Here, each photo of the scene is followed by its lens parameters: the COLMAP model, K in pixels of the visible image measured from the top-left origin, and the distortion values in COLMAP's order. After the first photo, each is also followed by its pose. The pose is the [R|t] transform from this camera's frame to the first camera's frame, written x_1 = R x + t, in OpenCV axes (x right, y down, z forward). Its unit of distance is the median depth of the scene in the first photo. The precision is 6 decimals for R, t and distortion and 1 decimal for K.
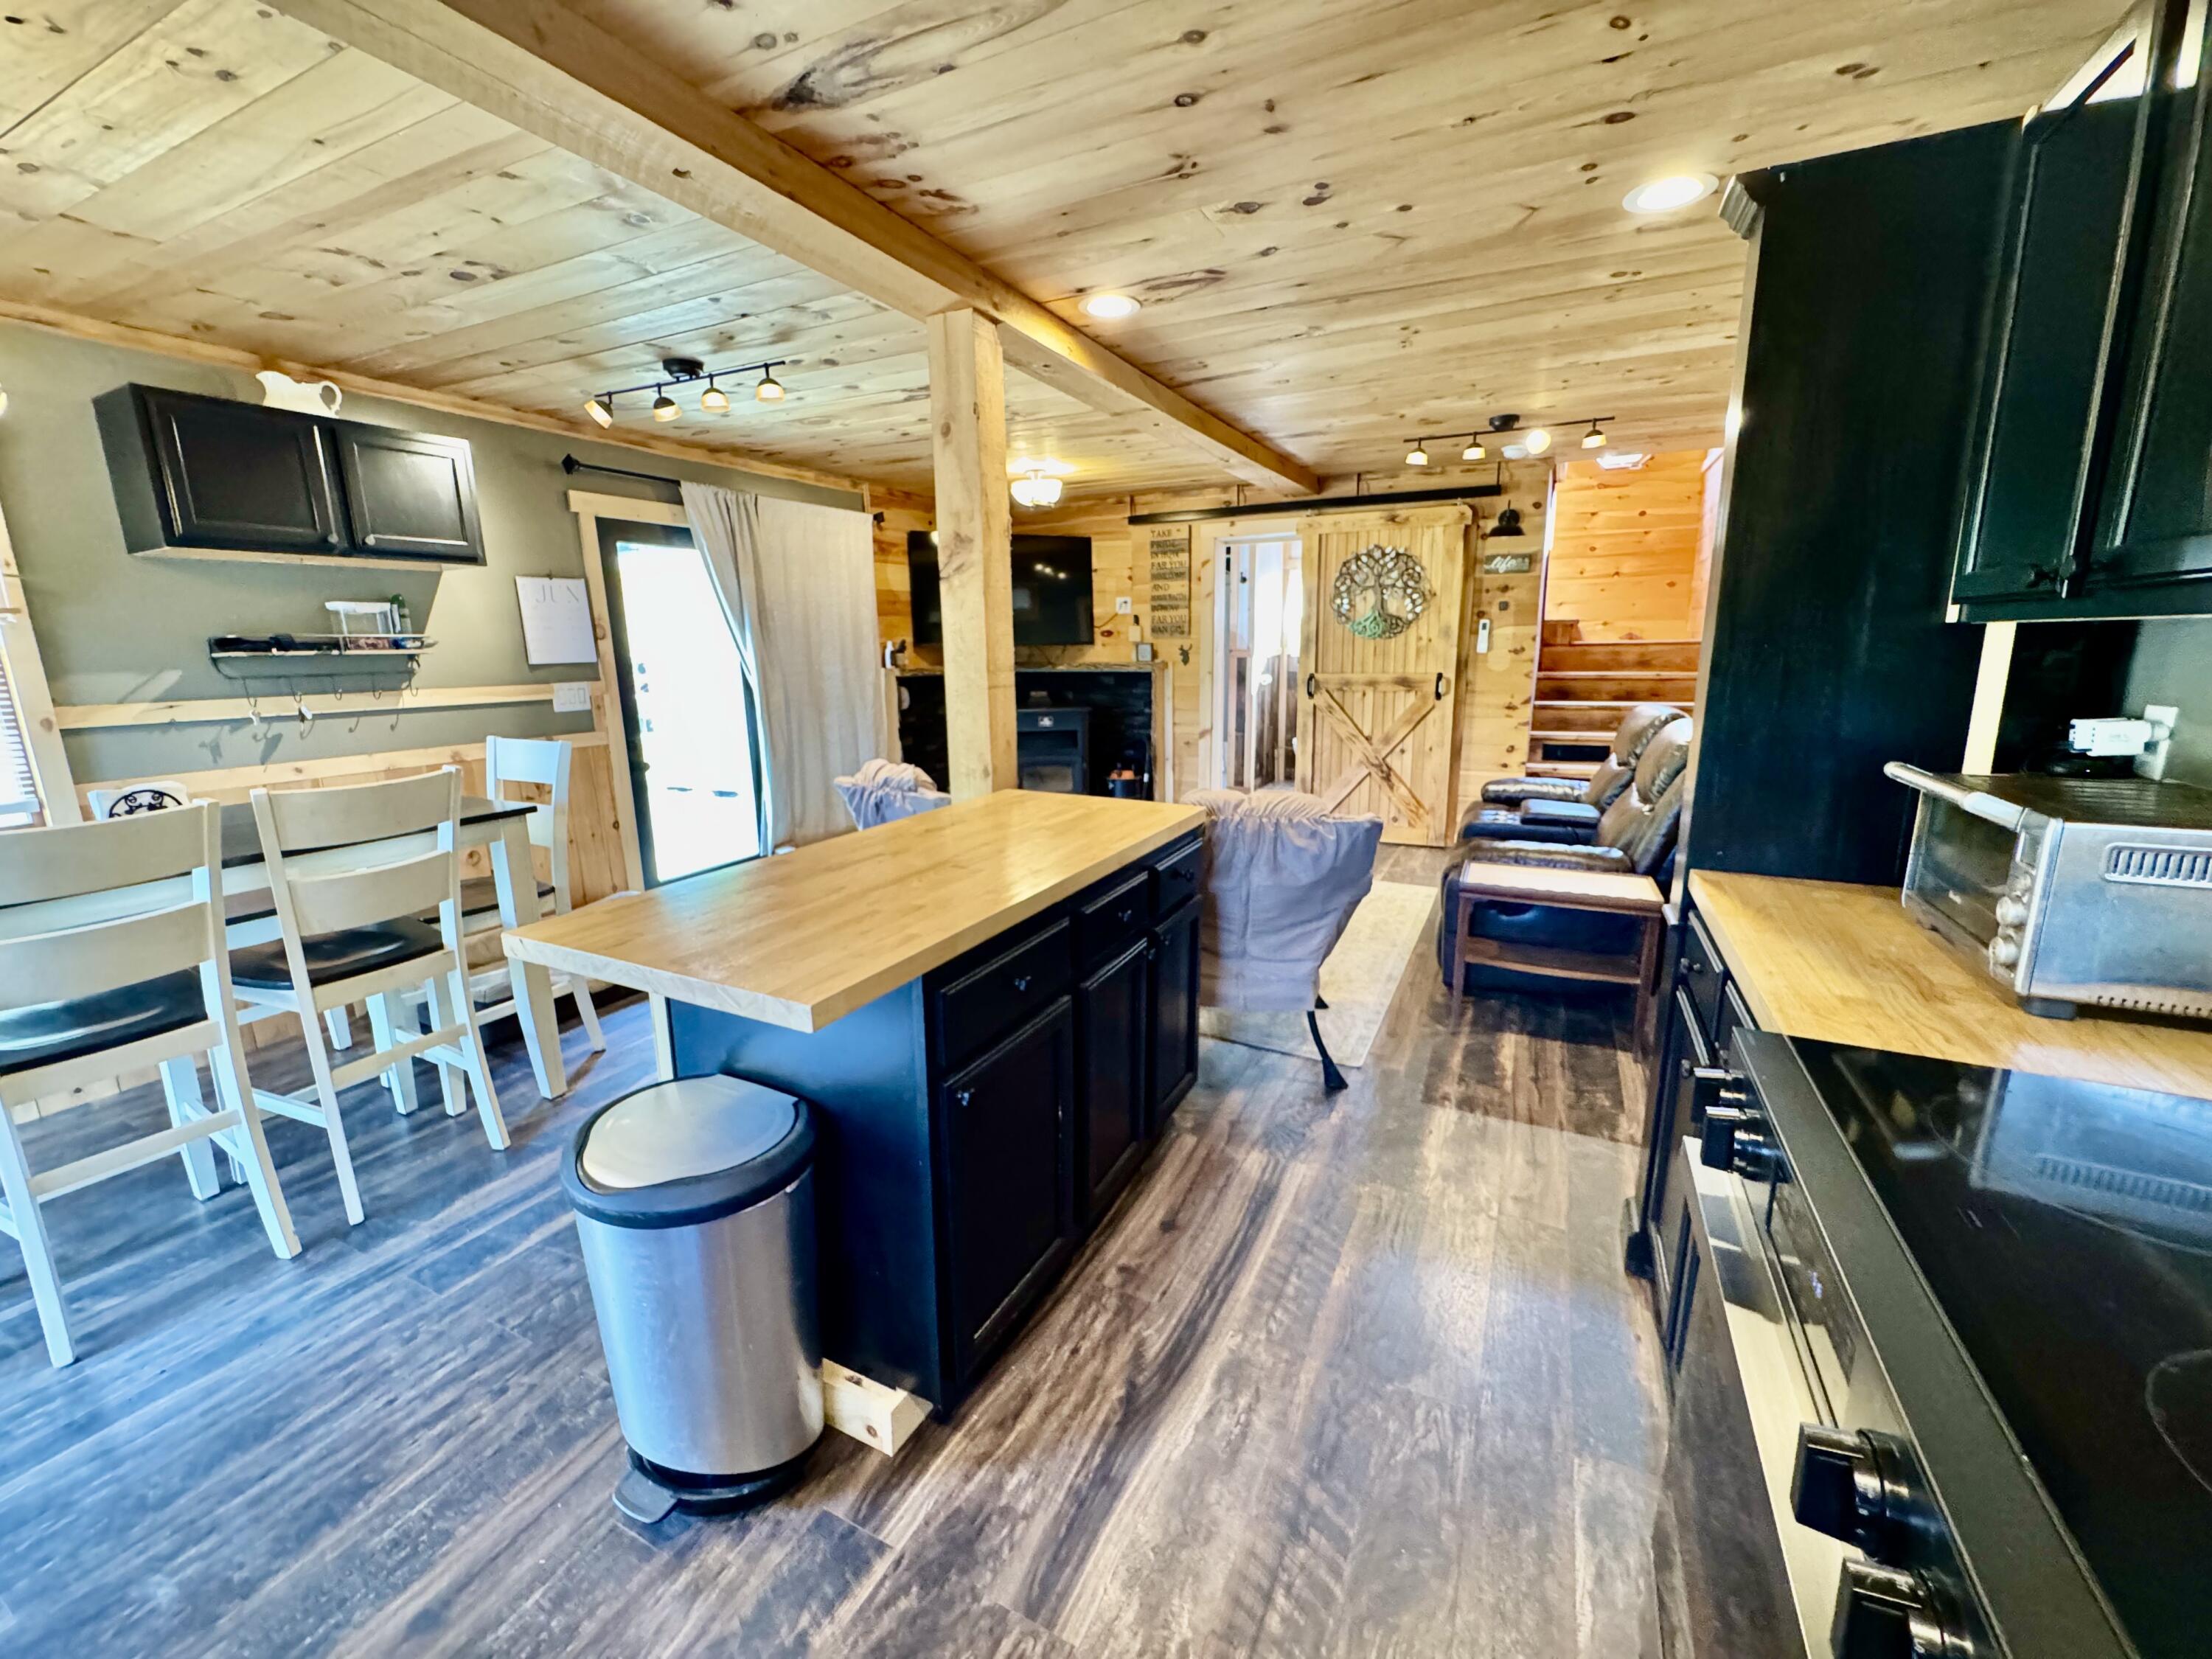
lens RADIAL K [[884.5, 0, 1098.9], [0, 884.5, 812.9], [0, 0, 1]] dist [-0.000900, -0.000017]
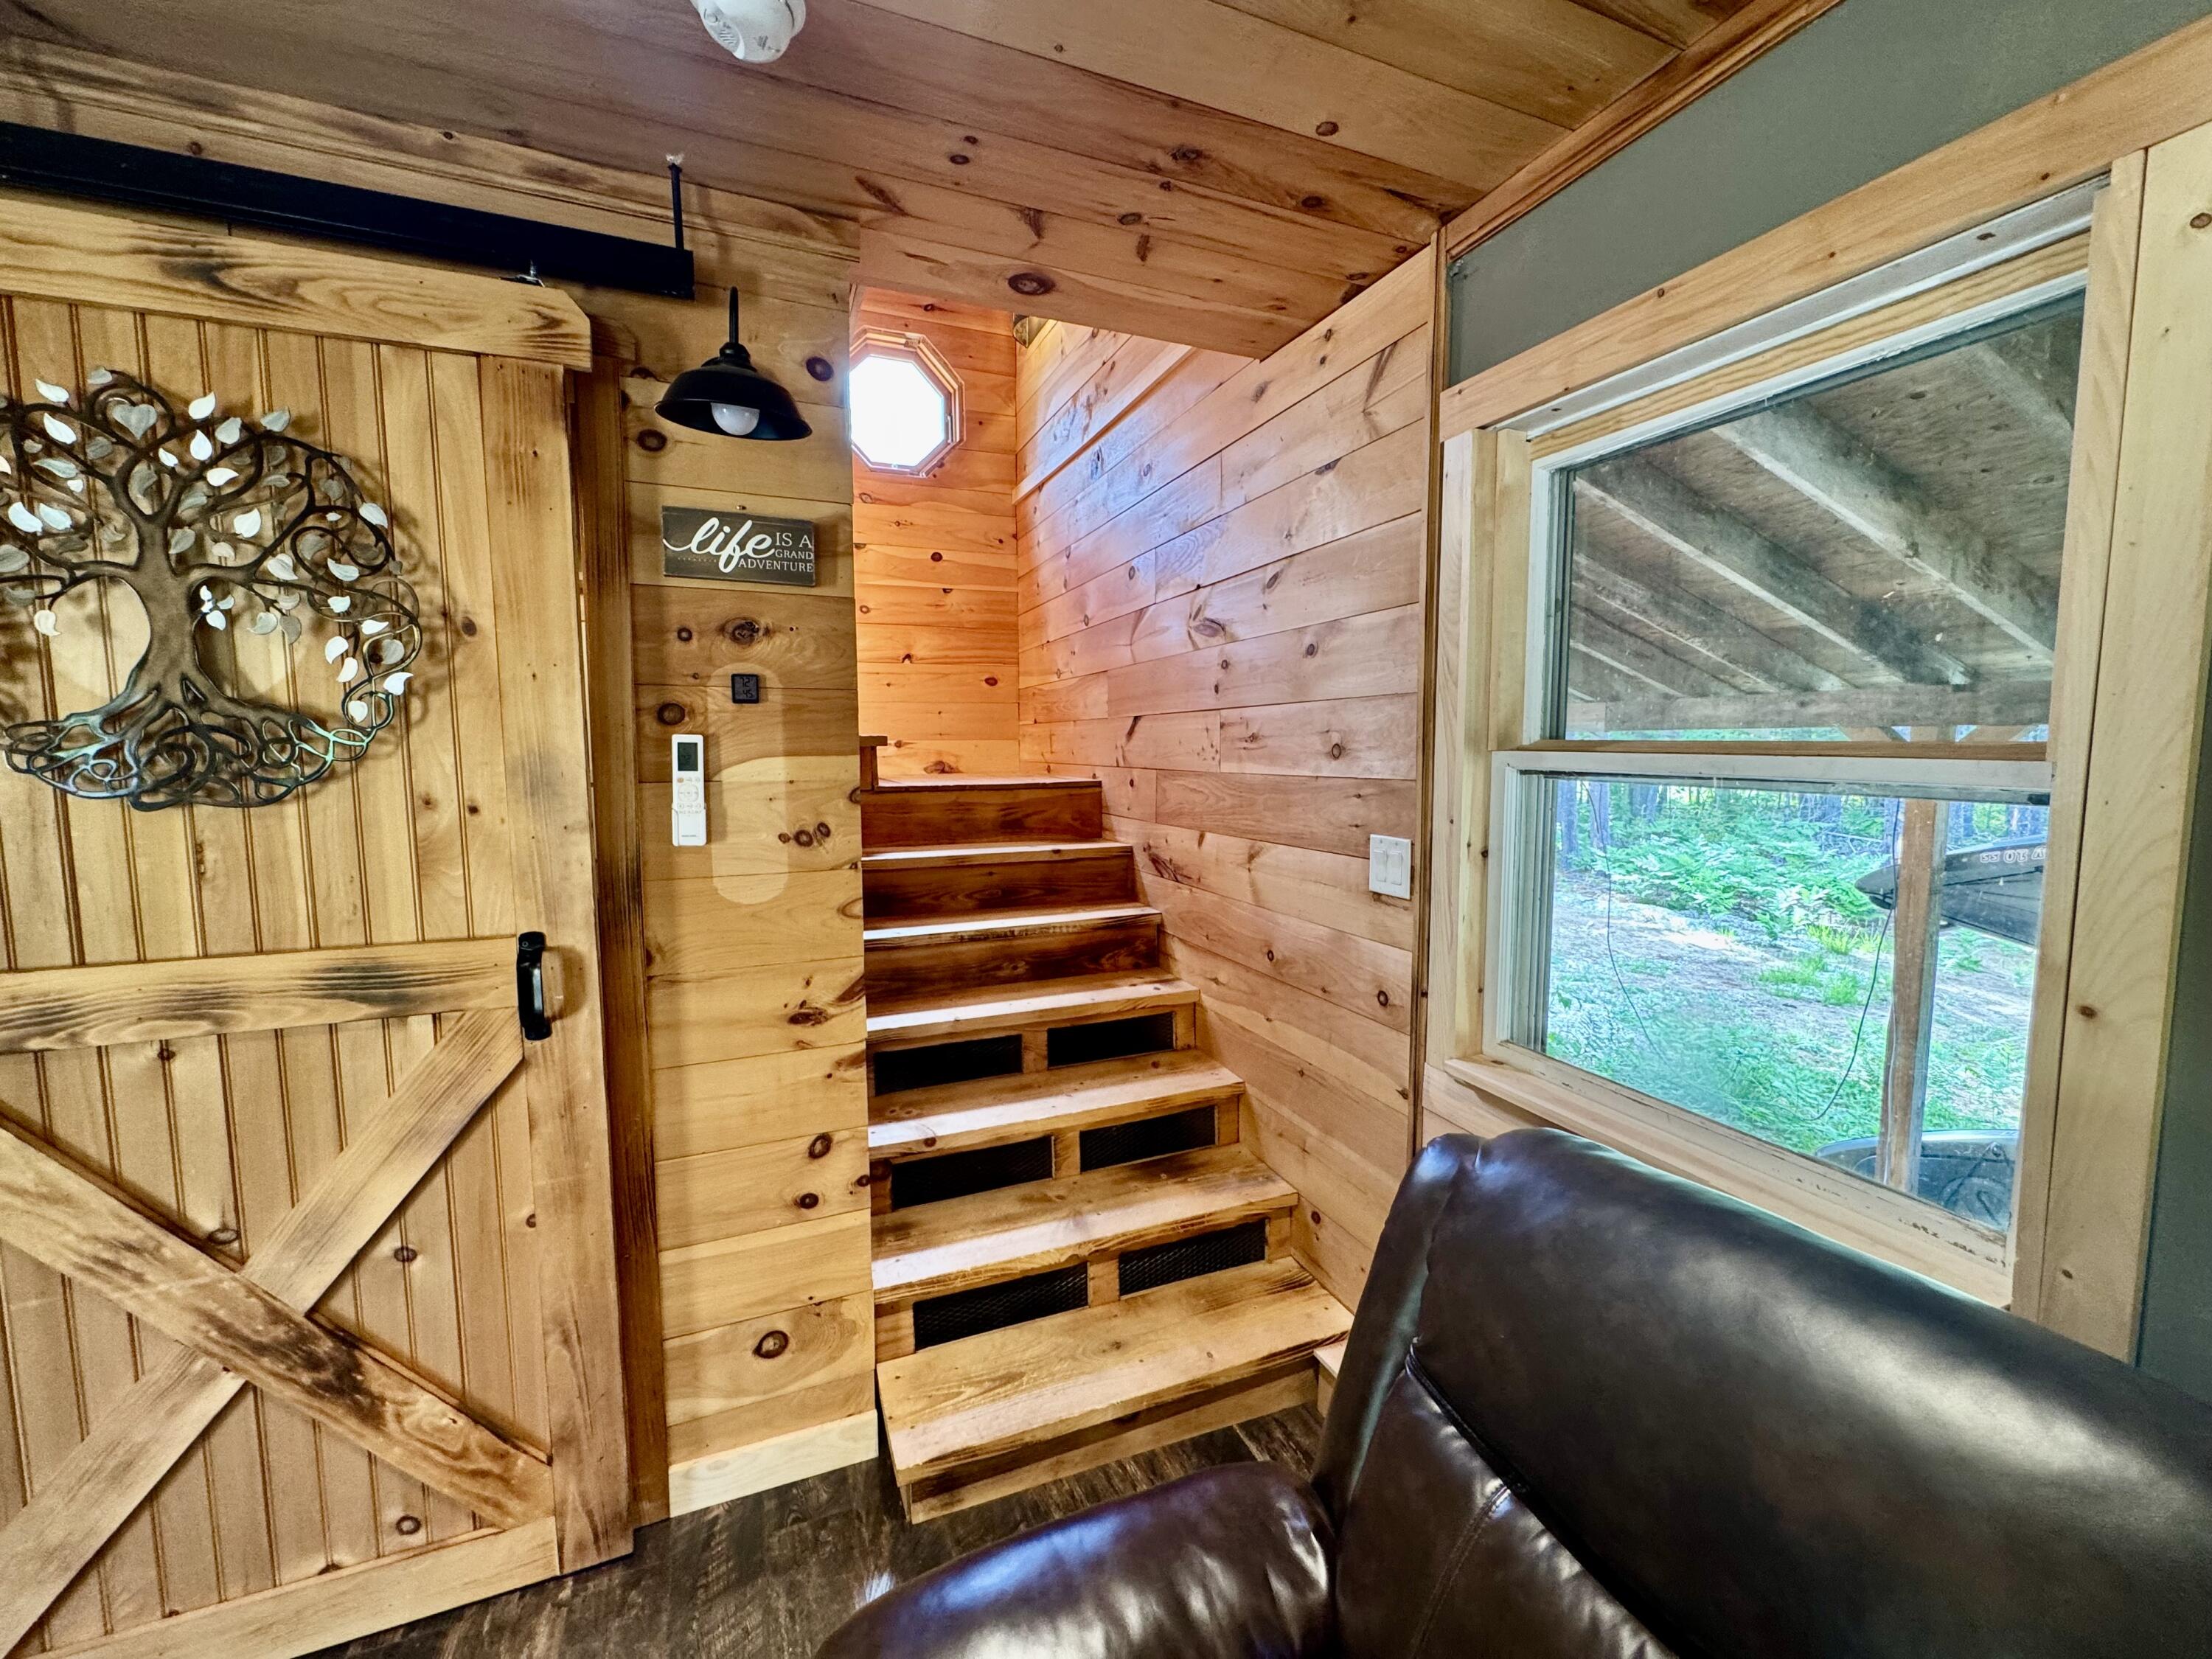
lens RADIAL K [[893.8, 0, 1118.2], [0, 893.8, 827.7], [0, 0, 1]] dist [-0.001418, -0.000204]
pose [[0.647484, -0.056969, 0.759947, 0.295499], [0.138579, 0.989378, -0.043903, -0.151052], [-0.749373, 0.133739, 0.648501, 0.688793]]
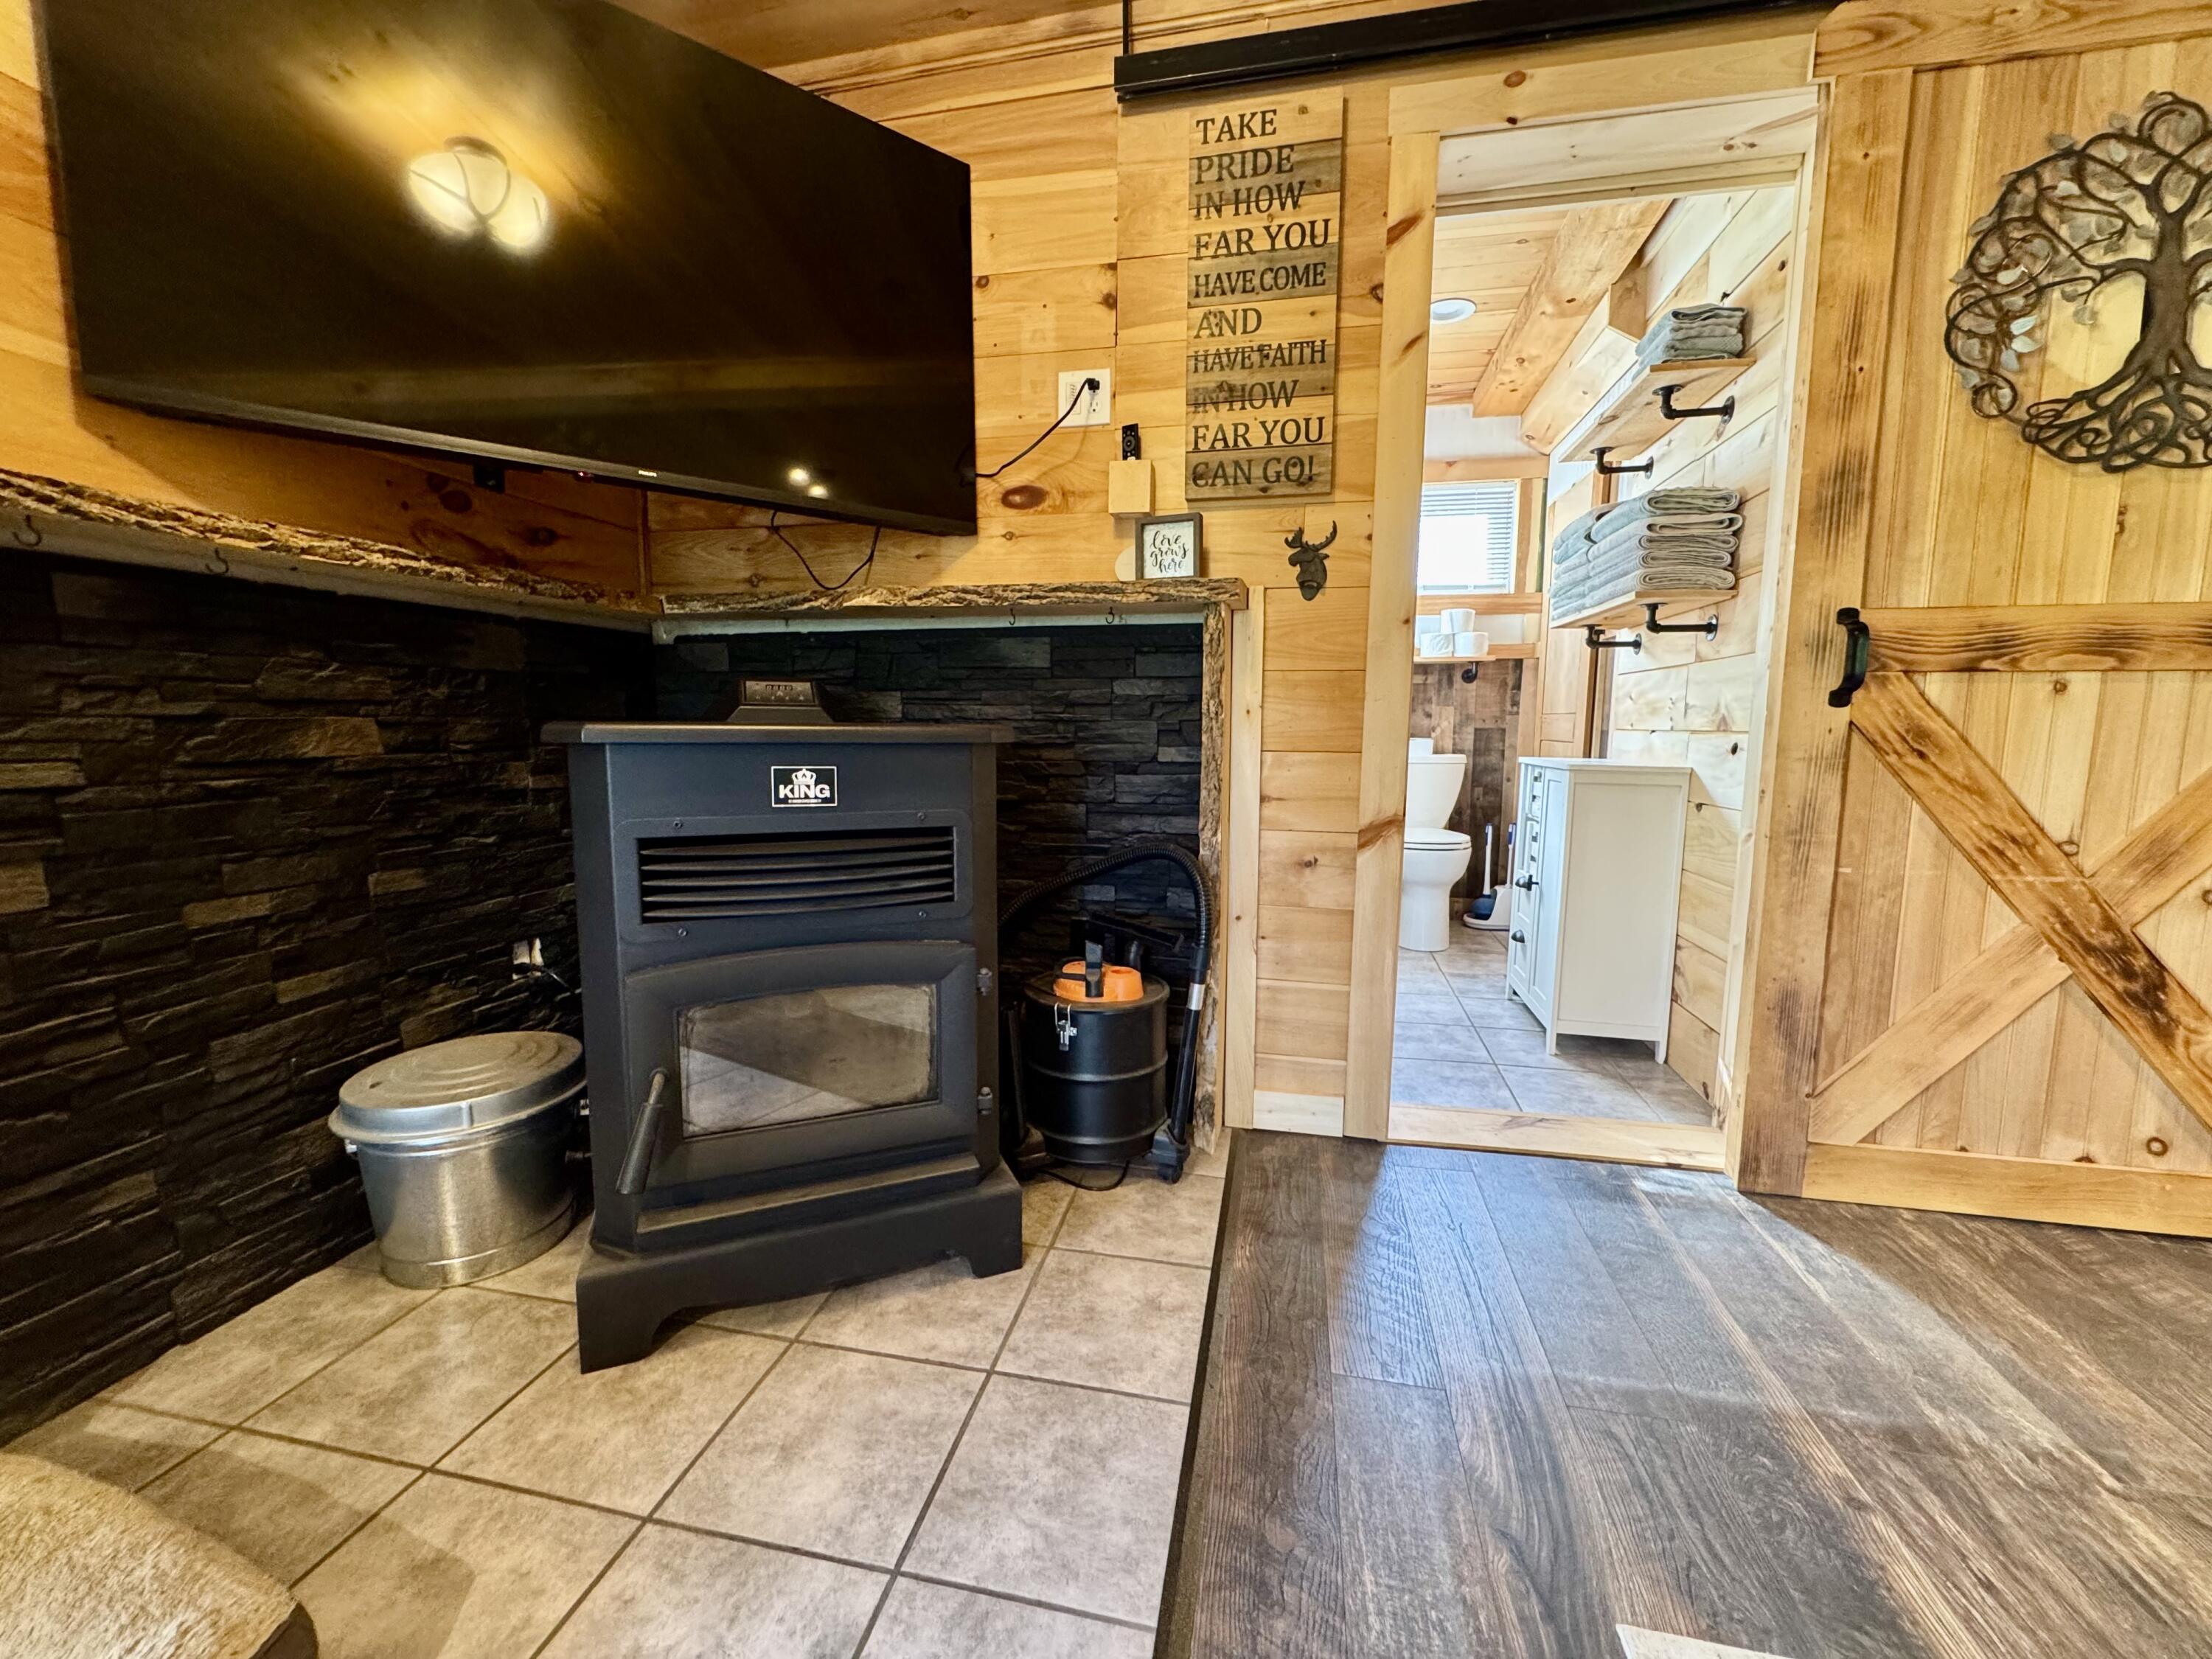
lens RADIAL K [[883.6, 0, 1106.0], [0, 883.6, 829.5], [0, 0, 1]] dist [0.000005, -0.000351]
pose [[0.965541, -0.005407, 0.260194, -0.048807], [0.026063, 0.996767, -0.076000, -0.080357], [-0.258941, 0.080163, 0.962561, 0.842507]]
